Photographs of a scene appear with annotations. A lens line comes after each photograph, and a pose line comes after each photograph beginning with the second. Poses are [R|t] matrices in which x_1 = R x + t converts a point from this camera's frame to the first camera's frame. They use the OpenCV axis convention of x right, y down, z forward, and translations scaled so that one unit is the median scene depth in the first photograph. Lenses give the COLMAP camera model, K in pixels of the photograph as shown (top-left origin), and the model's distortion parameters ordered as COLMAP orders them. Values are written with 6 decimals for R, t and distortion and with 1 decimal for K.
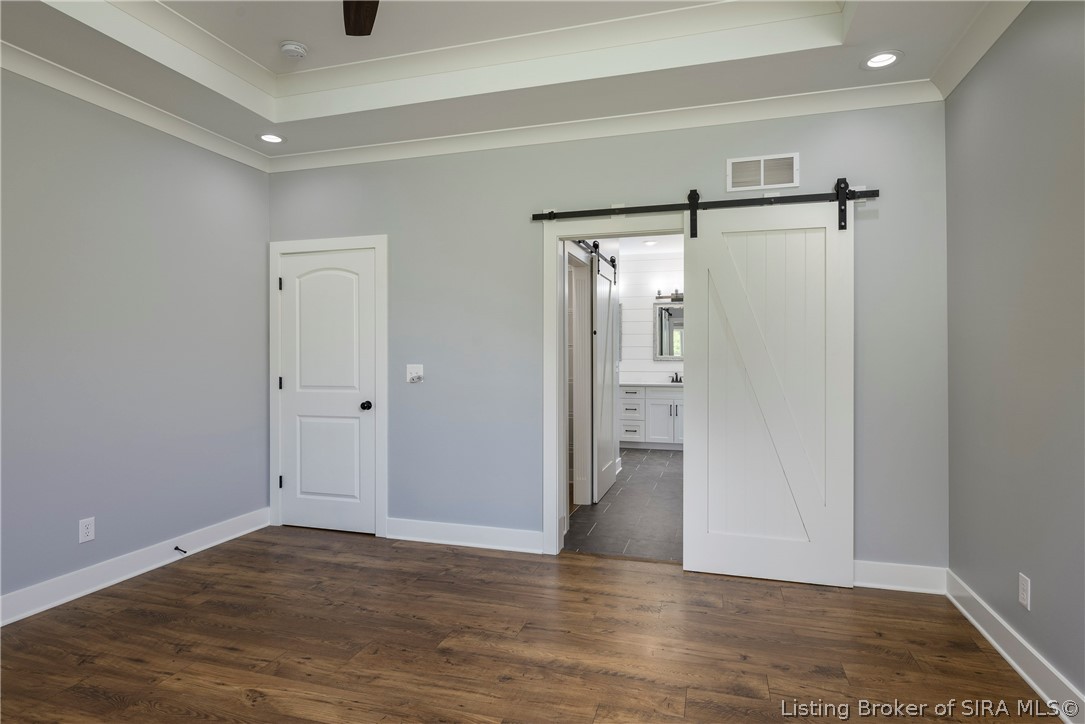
lens RADIAL K [[577.9, 0, 541.0], [0, 577.9, 365.9], [0, 0, 1]] dist [-0.005867, -0.000927]
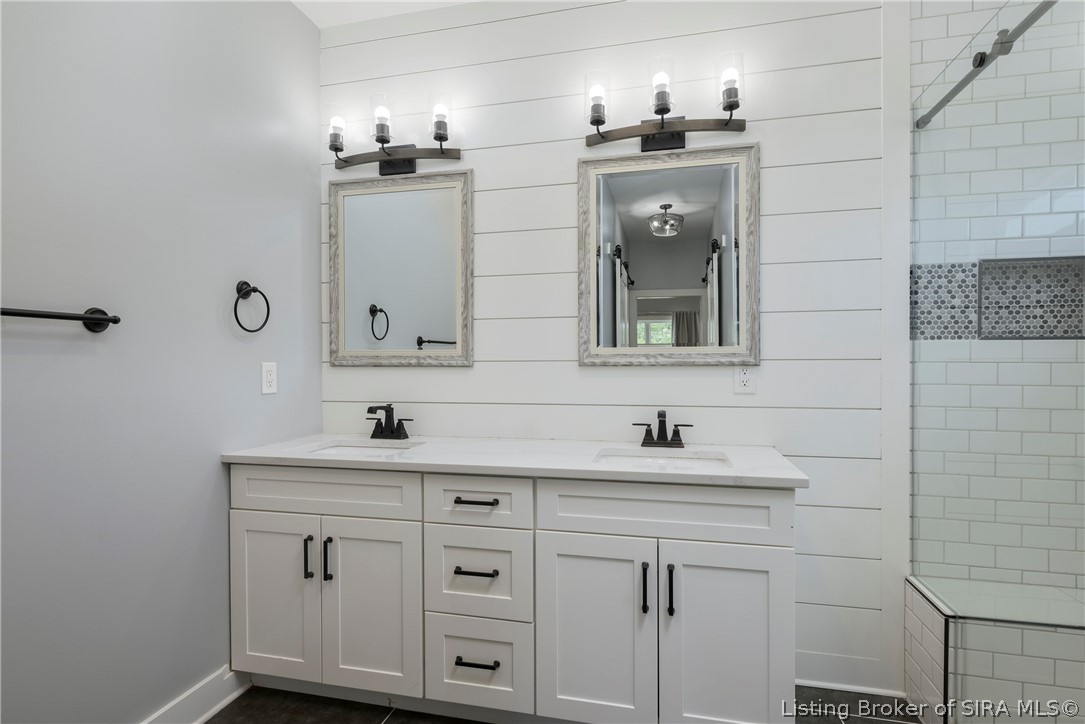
lens RADIAL K [[523.0, 0, 544.6], [0, 523.0, 364.1], [0, 0, 1]] dist [-0.004565, 0.000360]
pose [[0.998148, 0.000534, 0.060835, 0.163794], [0.000154, 0.999936, -0.011304, -0.006908], [-0.060837, 0.011293, 0.998084, 0.753729]]
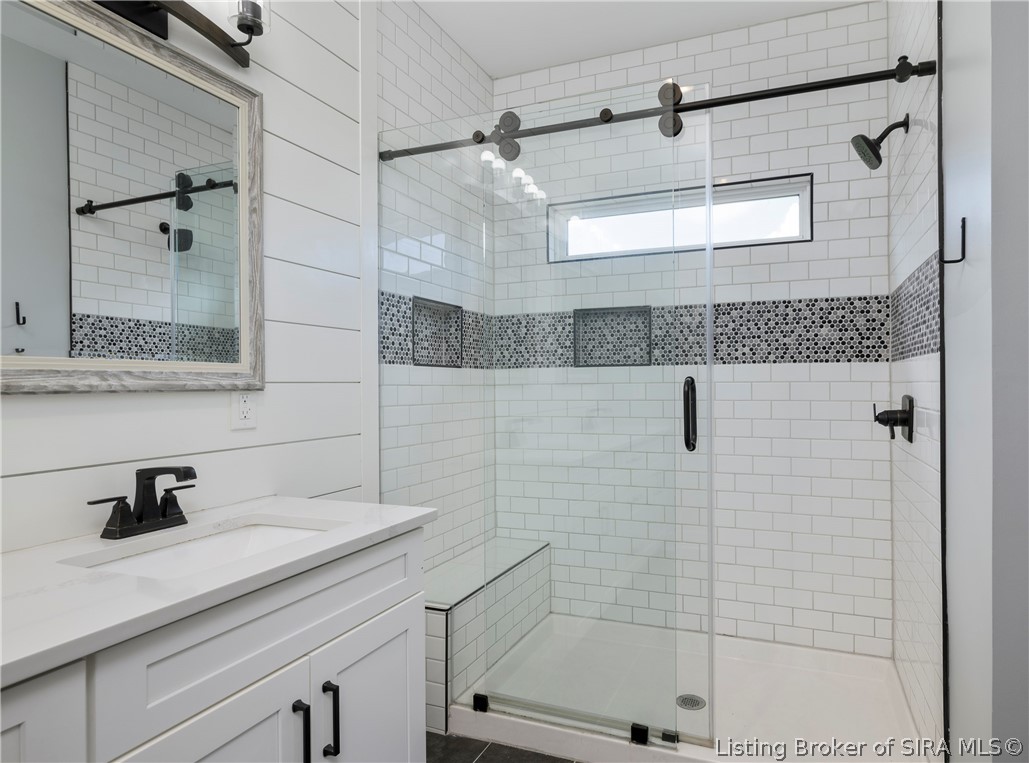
lens RADIAL K [[620.4, 0, 514.4], [0, 620.4, 384.1], [0, 0, 1]] dist [-0.002990, 0.000072]
pose [[0.078582, 0.000668, 0.996907, 0.070031], [0.015382, 0.999880, -0.001882, -0.009234], [-0.996789, 0.015482, 0.078562, 0.883609]]
